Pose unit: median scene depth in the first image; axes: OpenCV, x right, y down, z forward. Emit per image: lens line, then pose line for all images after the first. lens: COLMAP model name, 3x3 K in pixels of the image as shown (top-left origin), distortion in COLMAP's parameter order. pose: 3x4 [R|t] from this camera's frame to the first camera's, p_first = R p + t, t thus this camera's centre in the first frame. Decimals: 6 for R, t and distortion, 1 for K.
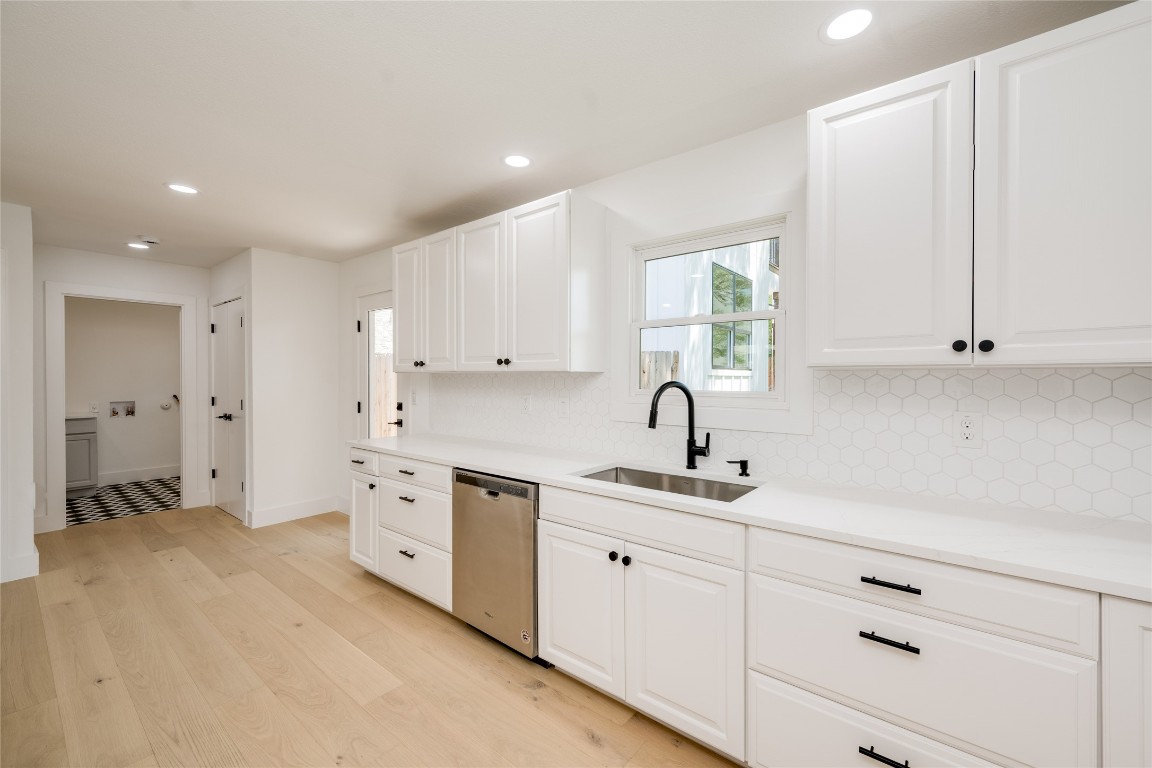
lens RADIAL K [[466.4, 0, 597.4], [0, 466.4, 383.9], [0, 0, 1]] dist [-0.001407, -0.000164]
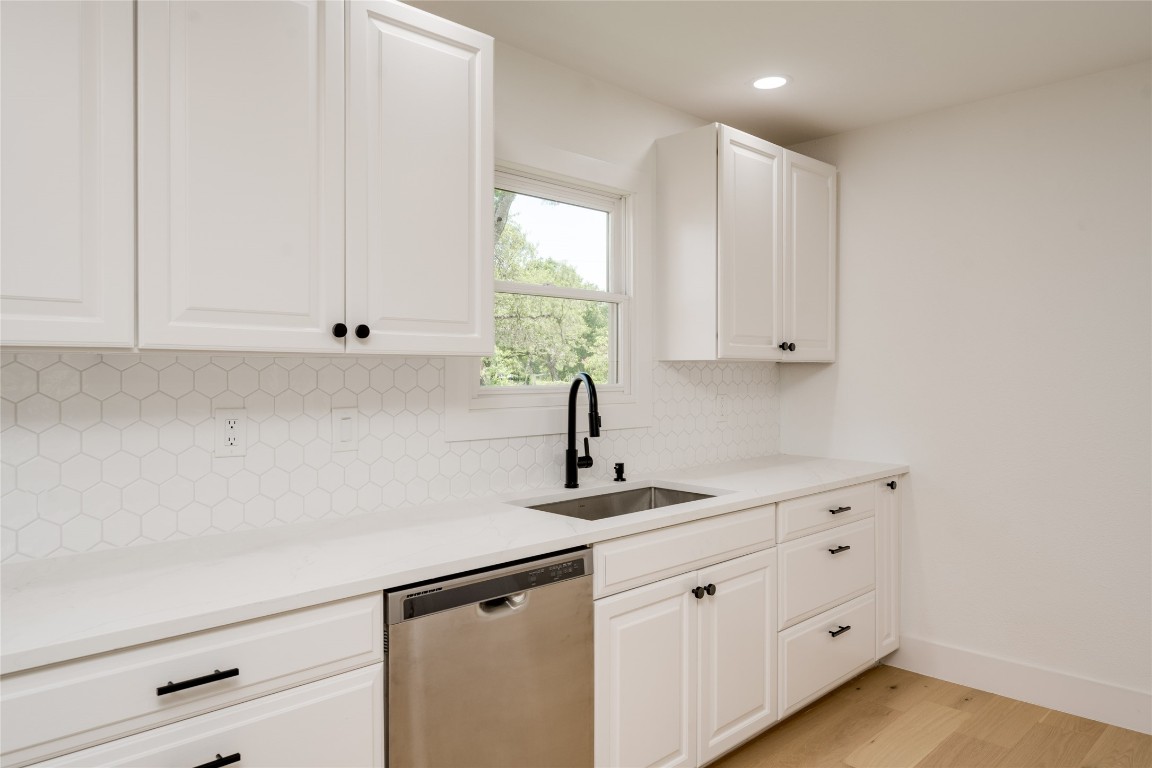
lens RADIAL K [[785.1, 0, 583.7], [0, 785.1, 375.2], [0, 0, 1]] dist [-0.003903, -0.003218]
pose [[0.121899, -0.008136, 0.992509, -0.935608], [0.011936, 0.999906, 0.006731, -0.009147], [-0.992471, 0.011026, 0.121984, 0.728611]]
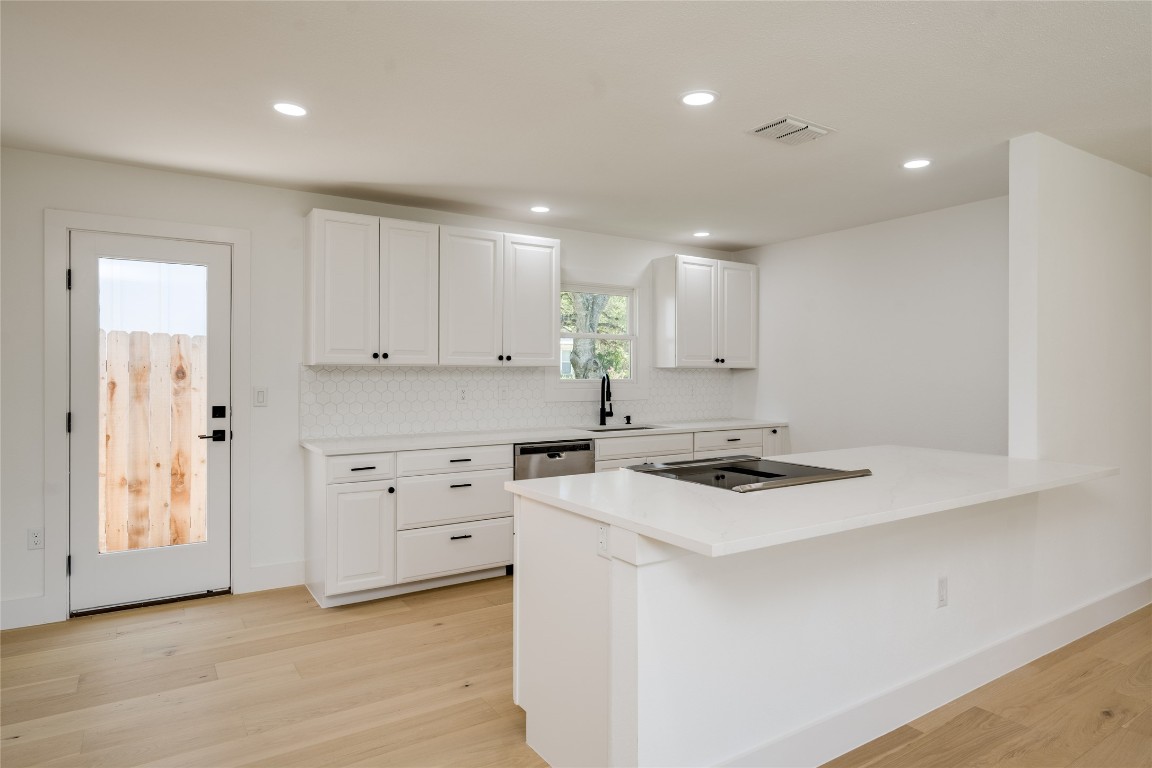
lens RADIAL K [[684.8, 0, 583.3], [0, 684.8, 373.0], [0, 0, 1]] dist [-0.000520, -0.000055]
pose [[0.314806, -0.001917, 0.949154, -1.909145], [0.010026, 0.999949, -0.001306, -0.004300], [-0.949103, 0.009927, 0.314809, 0.256112]]
